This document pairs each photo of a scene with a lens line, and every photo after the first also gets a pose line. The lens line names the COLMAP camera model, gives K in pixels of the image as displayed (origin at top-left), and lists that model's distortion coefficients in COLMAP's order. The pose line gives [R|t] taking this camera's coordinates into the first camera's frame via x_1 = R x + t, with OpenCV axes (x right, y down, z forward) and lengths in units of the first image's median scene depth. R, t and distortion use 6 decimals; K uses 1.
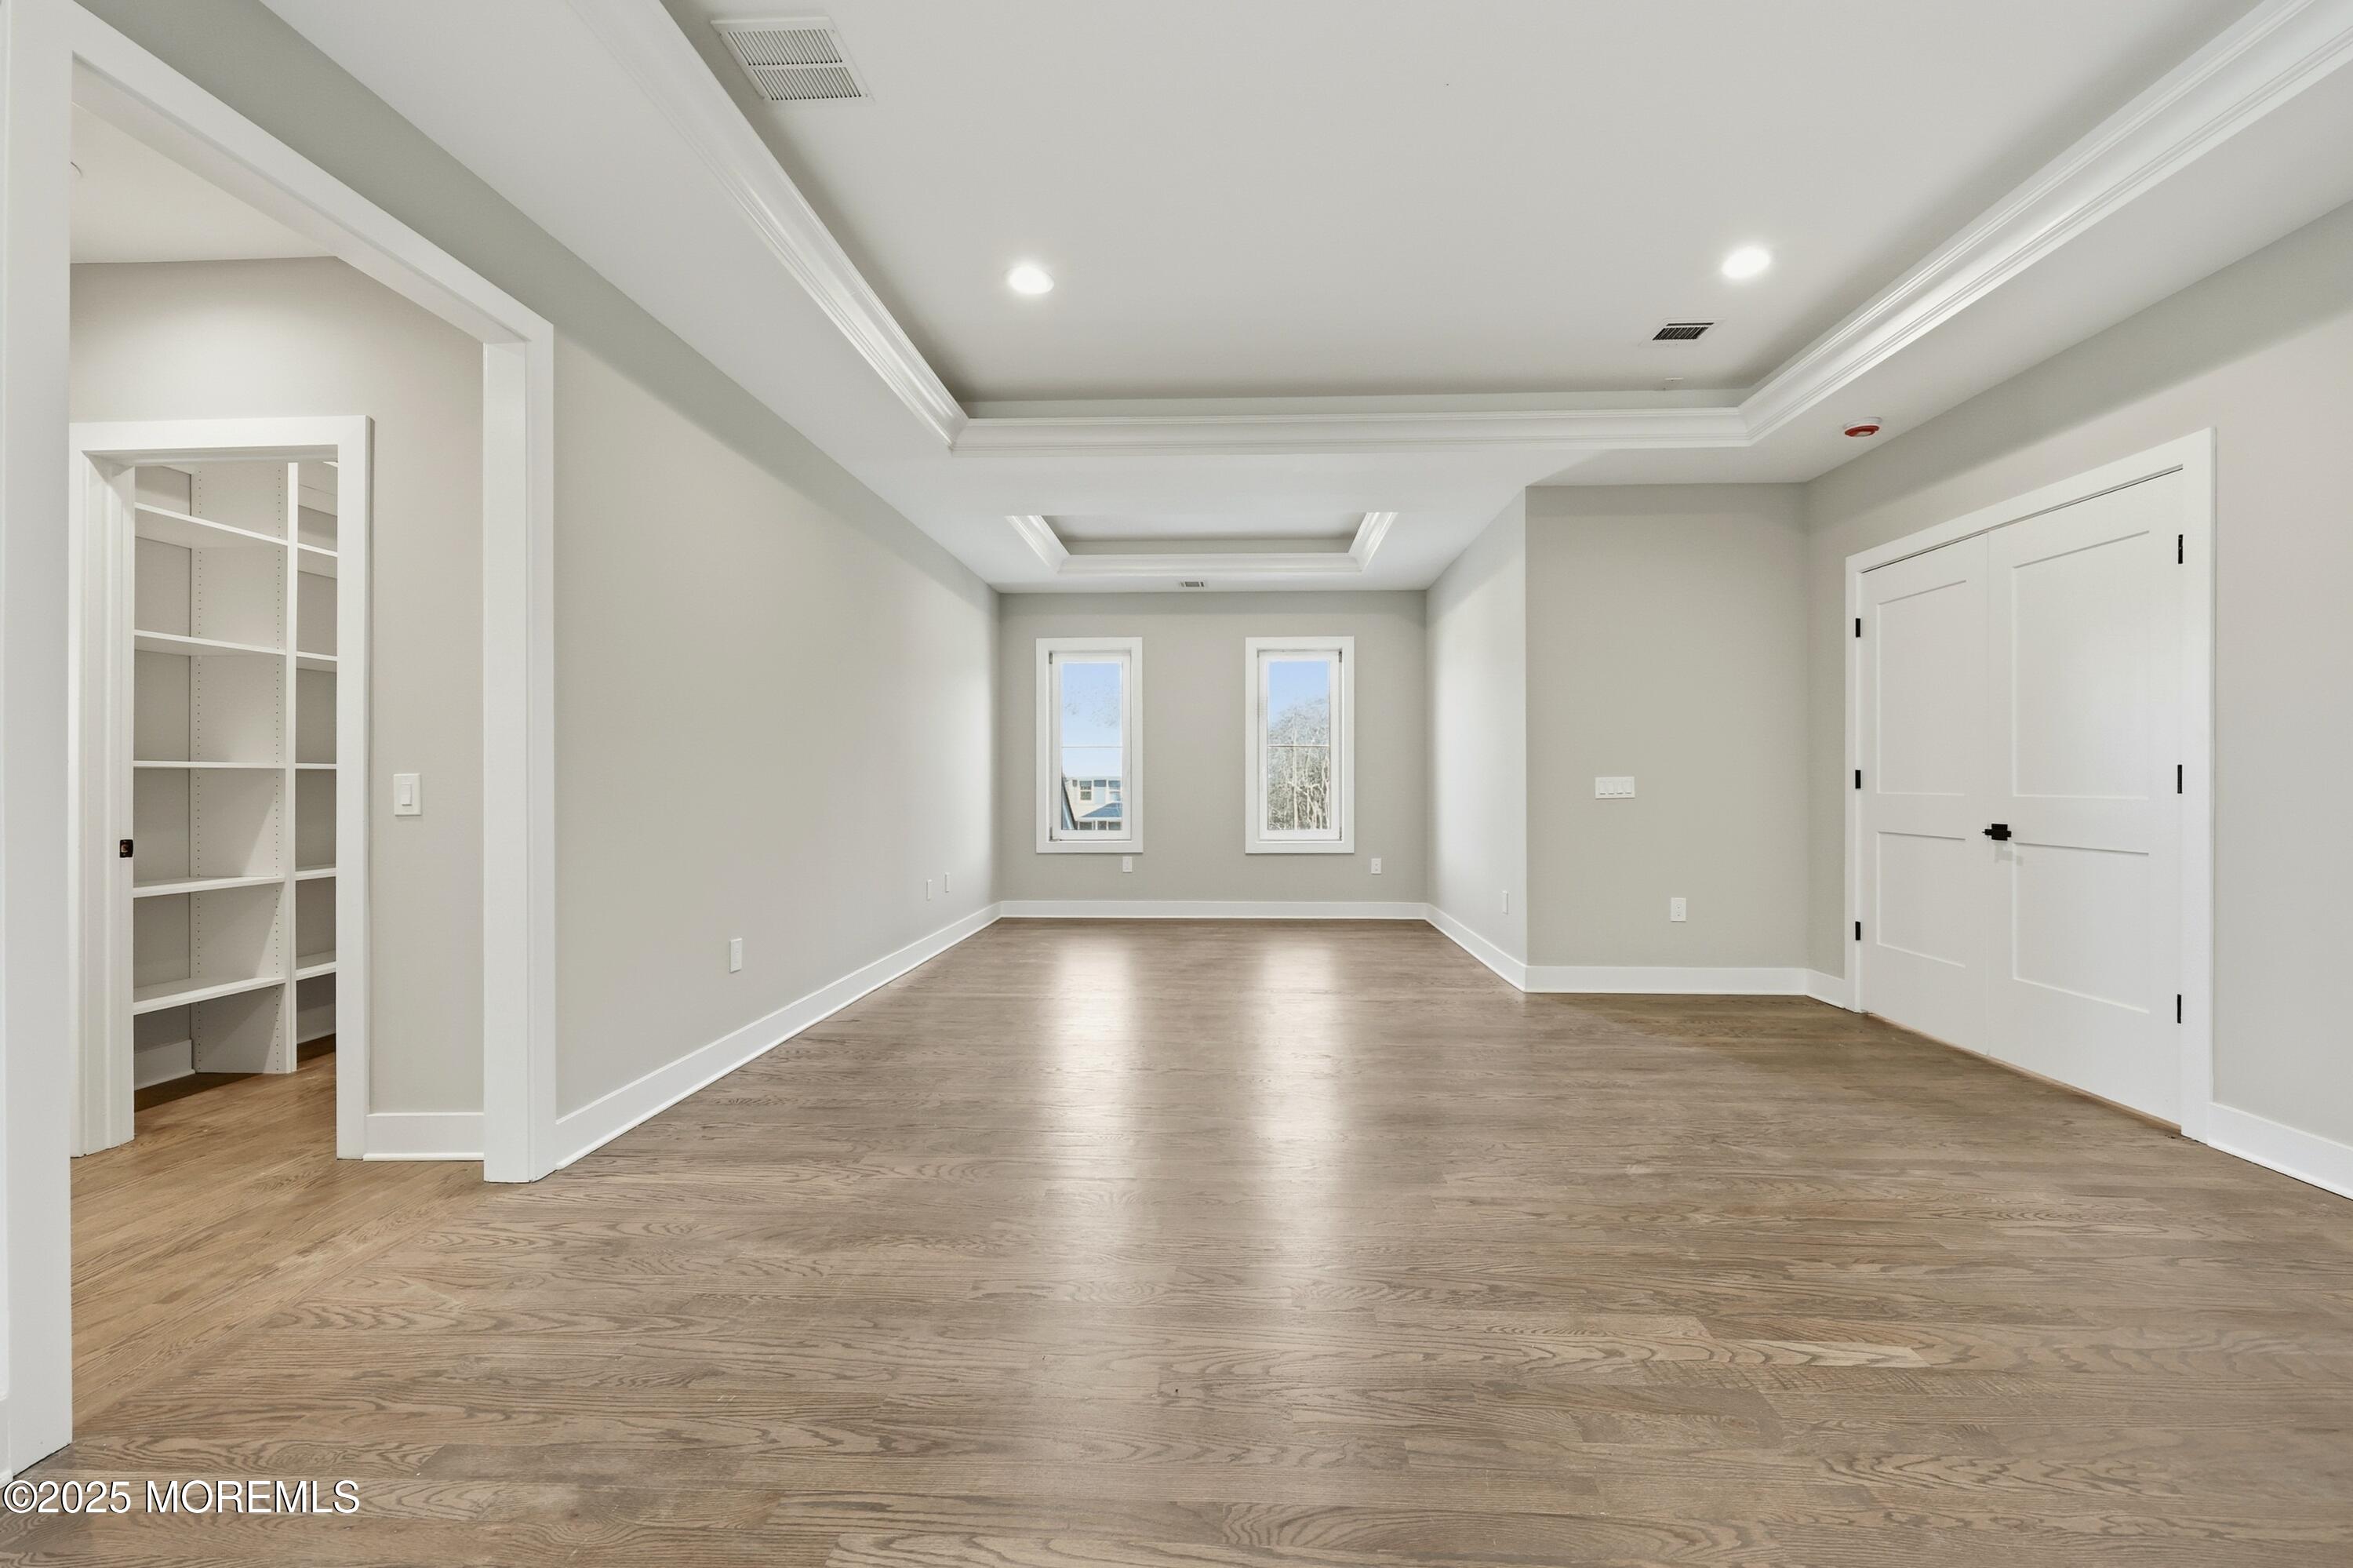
lens RADIAL K [[983.4, 0, 1210.1], [0, 983.4, 754.8], [0, 0, 1]] dist [0.001413, -0.000371]
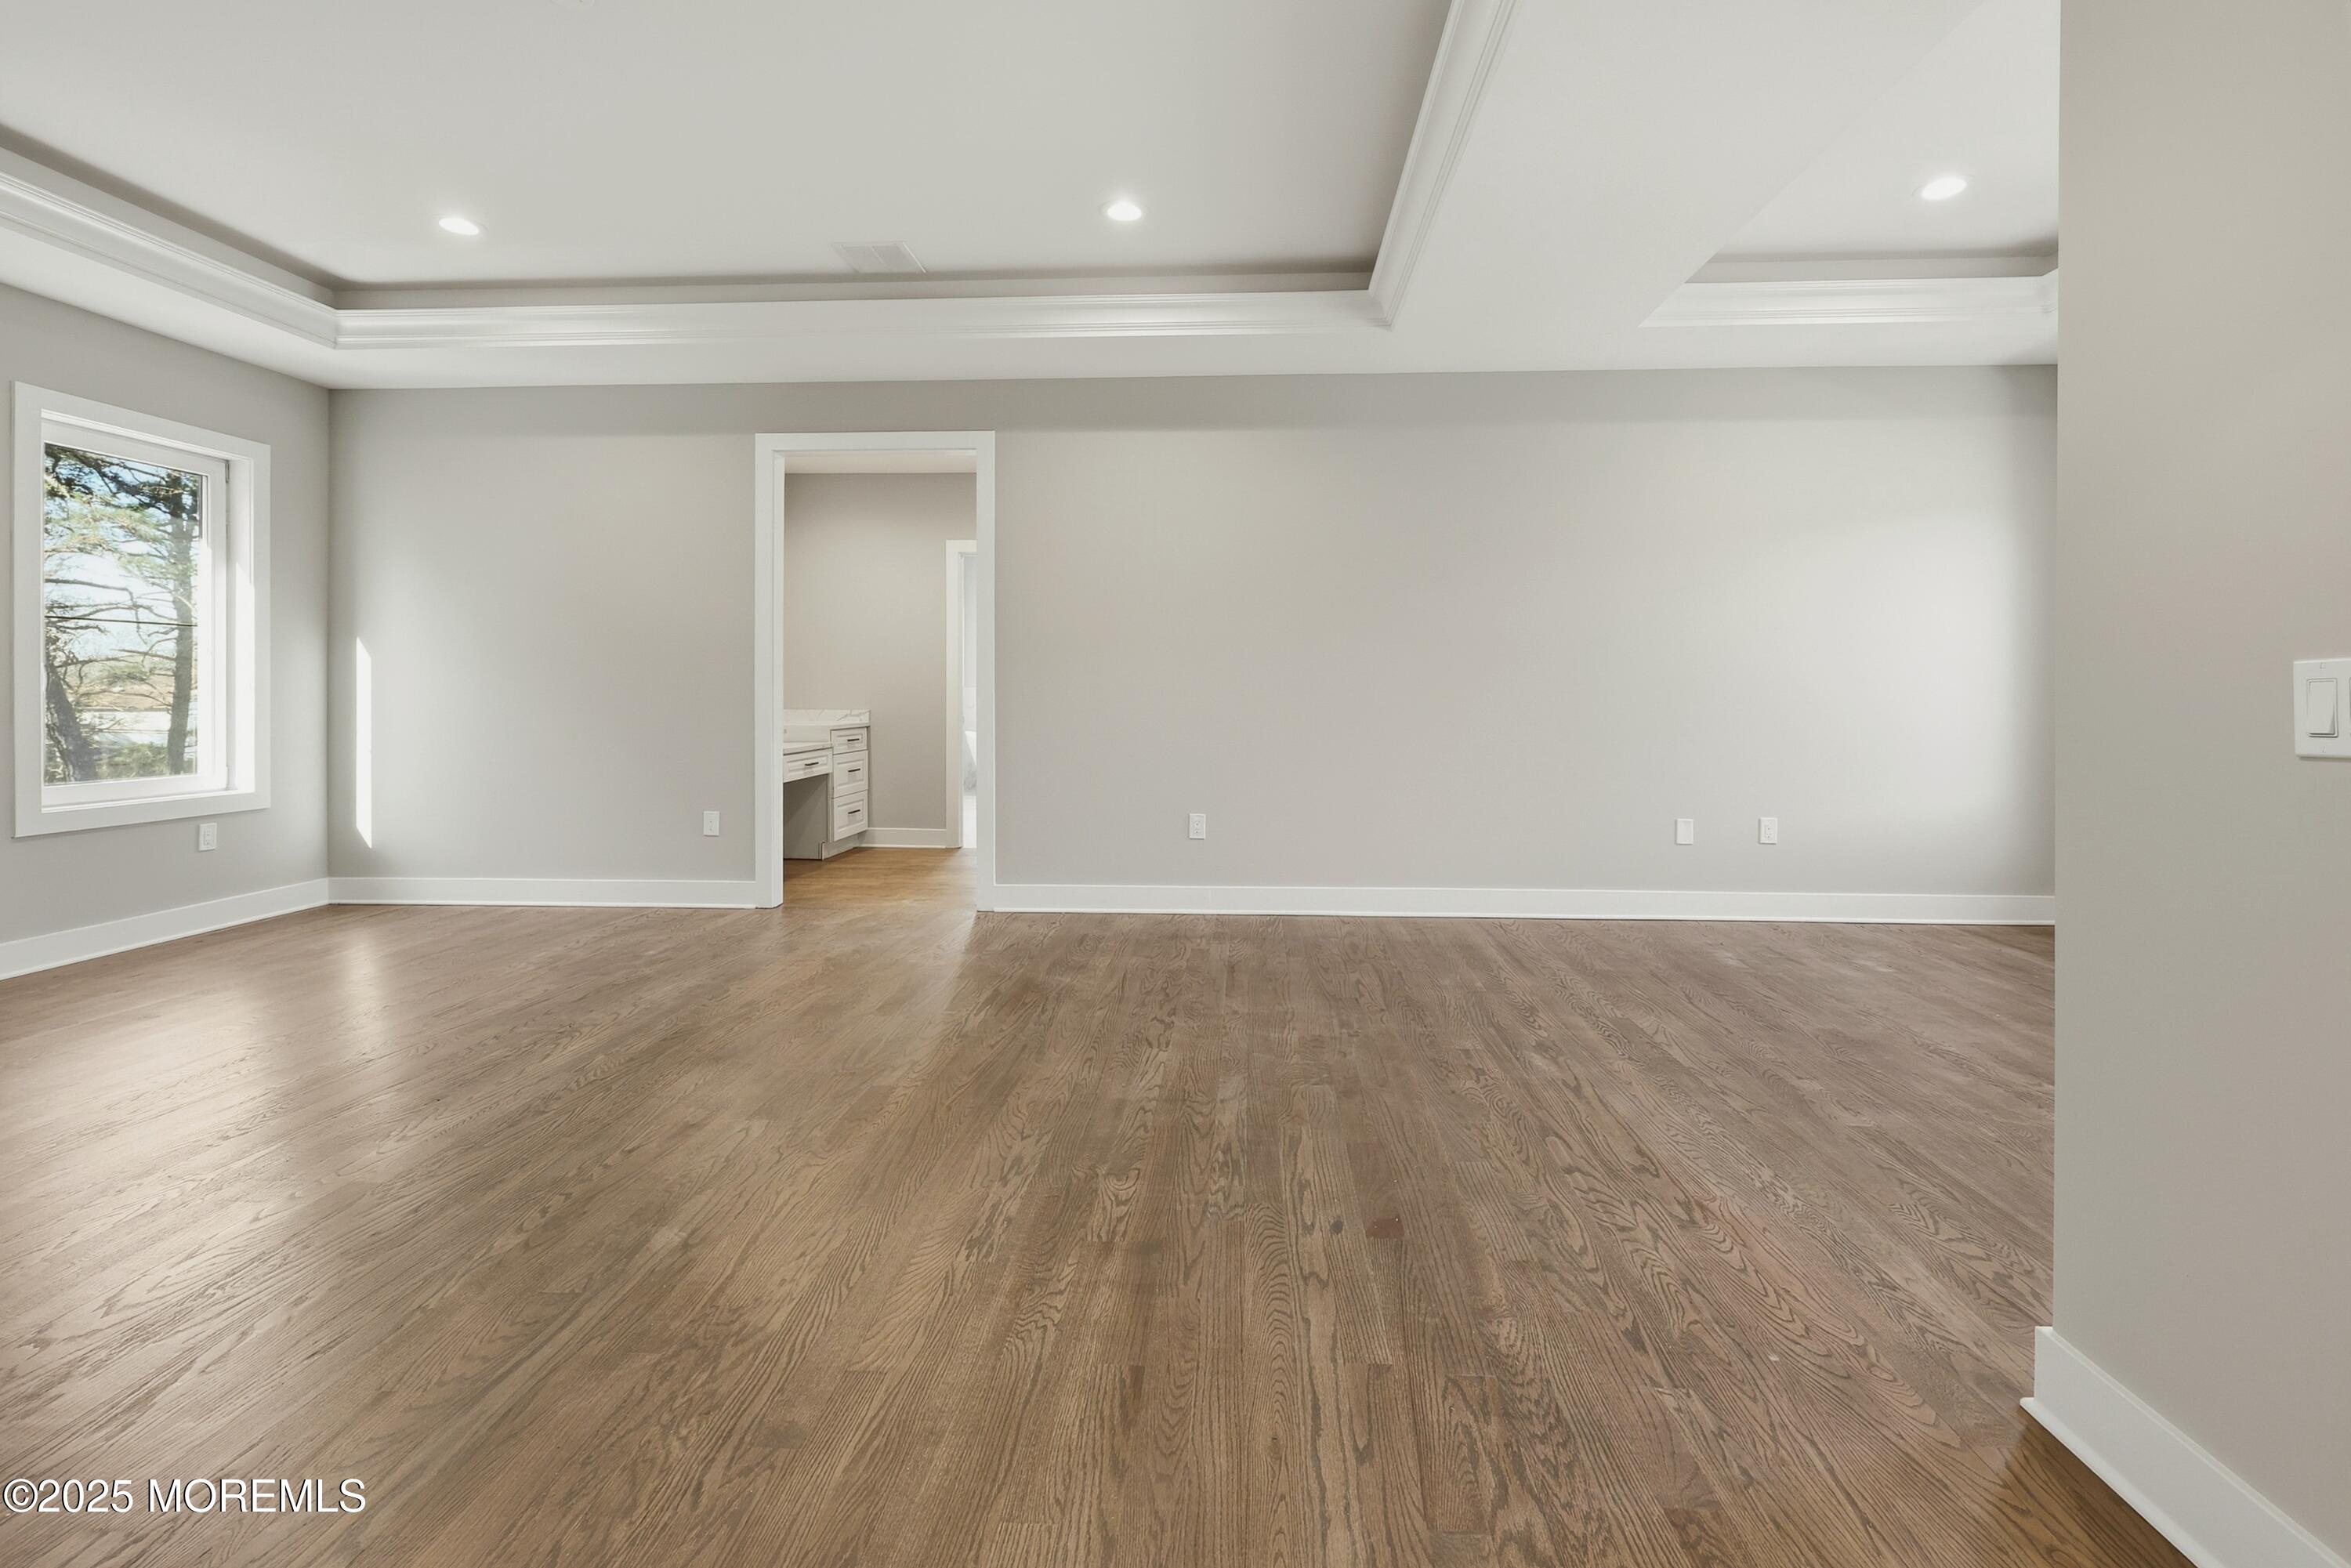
lens RADIAL K [[1013.8, 0, 1183.6], [0, 1013.8, 701.2], [0, 0, 1]] dist [0.003103, 0.000110]
pose [[-0.019534, 0.007398, -0.999782, 1.166425], [0.020732, 0.999761, 0.006992, 0.038816], [0.999594, -0.020591, -0.019683, 1.408602]]
